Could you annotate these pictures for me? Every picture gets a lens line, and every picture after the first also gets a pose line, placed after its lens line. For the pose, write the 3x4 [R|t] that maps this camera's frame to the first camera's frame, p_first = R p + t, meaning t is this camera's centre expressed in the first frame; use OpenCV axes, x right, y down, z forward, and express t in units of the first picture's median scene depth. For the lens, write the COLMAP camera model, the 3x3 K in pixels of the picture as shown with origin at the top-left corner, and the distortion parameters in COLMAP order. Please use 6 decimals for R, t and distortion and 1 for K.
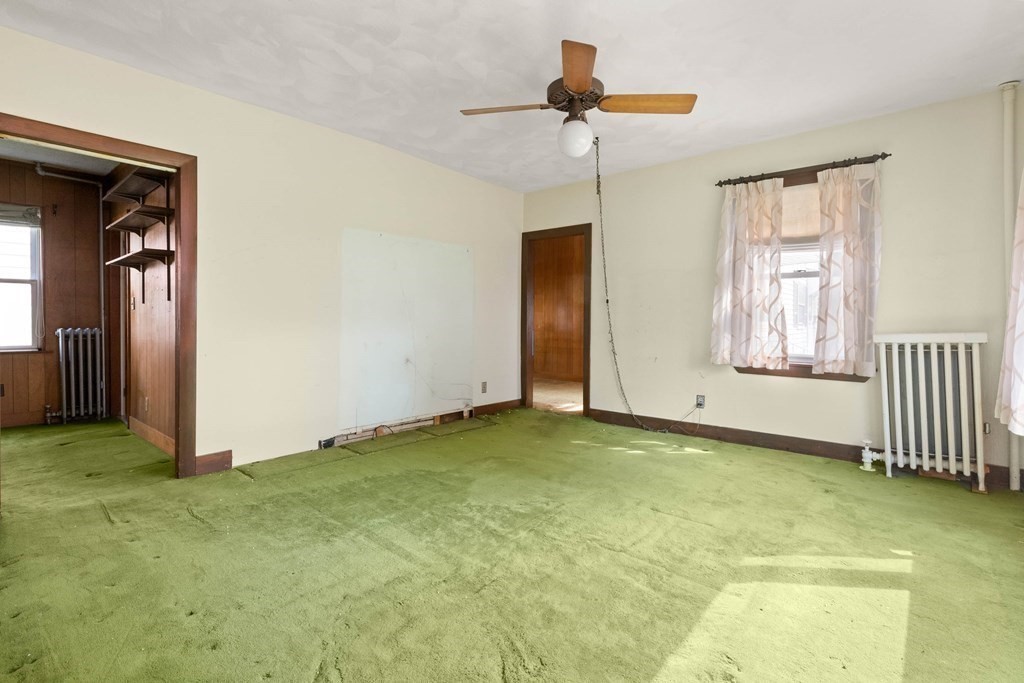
lens RADIAL K [[464.4, 0, 514.1], [0, 464.4, 310.7], [0, 0, 1]] dist [0.000380, -0.000107]
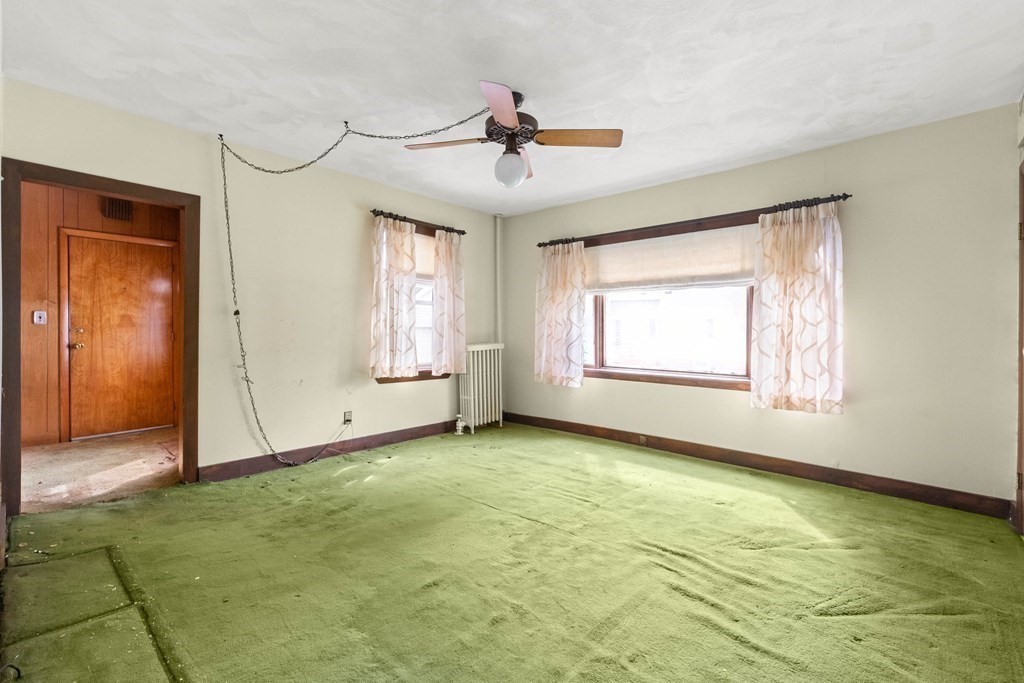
lens RADIAL K [[456.4, 0, 508.8], [0, 456.4, 327.1], [0, 0, 1]] dist [0.000402, 0.000362]
pose [[0.036303, 0.008415, 0.999305, -0.684033], [-0.026755, 0.999614, -0.007446, -0.005512], [-0.998983, -0.026466, 0.036514, 0.720821]]
